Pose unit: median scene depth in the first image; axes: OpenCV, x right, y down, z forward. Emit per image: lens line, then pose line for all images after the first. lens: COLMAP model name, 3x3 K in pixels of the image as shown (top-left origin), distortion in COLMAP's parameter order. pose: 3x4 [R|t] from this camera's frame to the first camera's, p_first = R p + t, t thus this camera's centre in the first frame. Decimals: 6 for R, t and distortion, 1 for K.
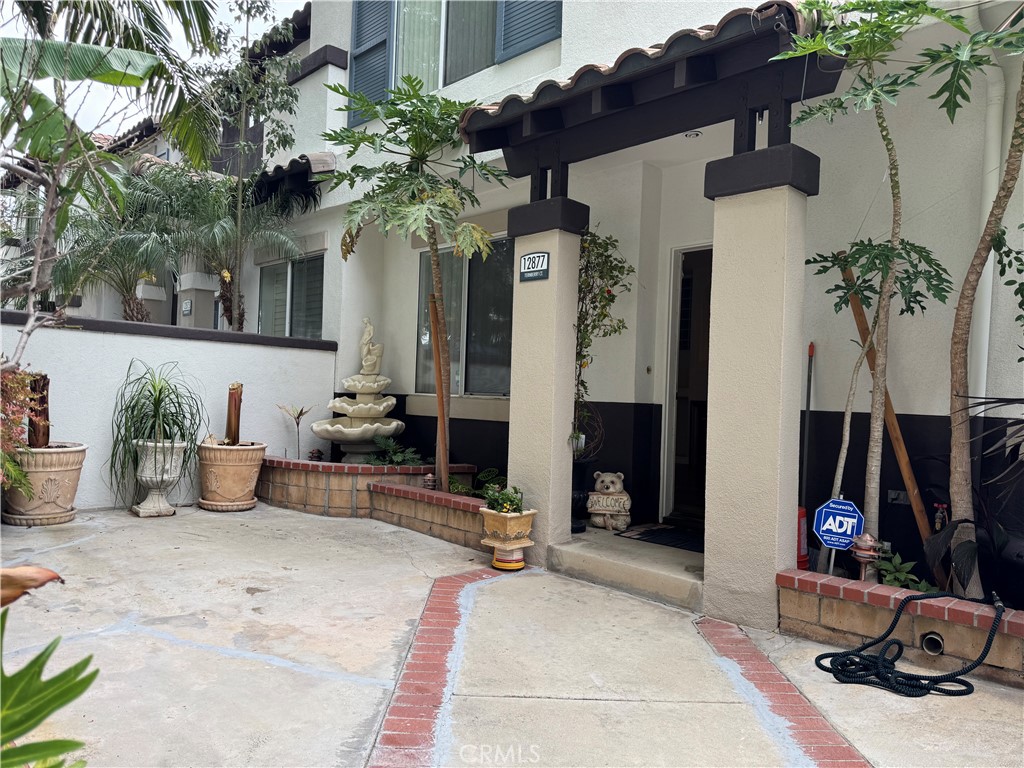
lens RADIAL K [[722.7, 0, 519.5], [0, 722.7, 386.8], [0, 0, 1]] dist [0.010384, -0.018090]
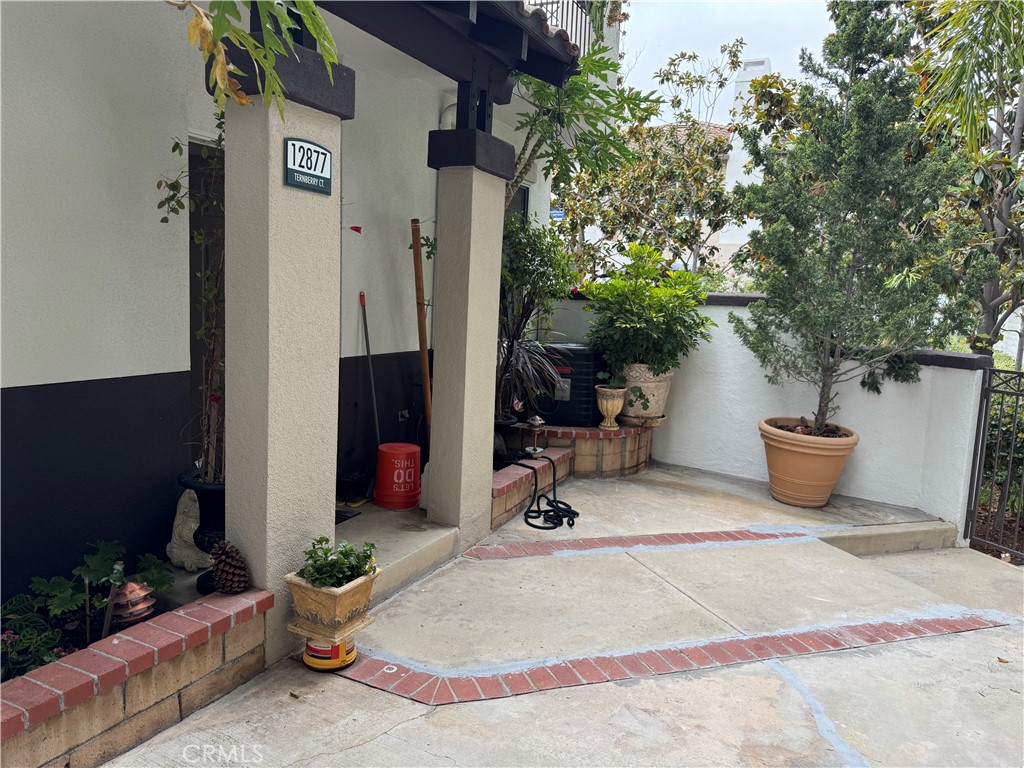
lens RADIAL K [[722.7, 0, 519.5], [0, 722.7, 386.8], [0, 0, 1]] dist [0.010384, -0.018090]
pose [[-0.316348, -0.178630, 0.931673, -0.827643], [-0.064230, 0.983891, 0.166832, -0.136443], [-0.946466, -0.007064, -0.322726, 1.400685]]
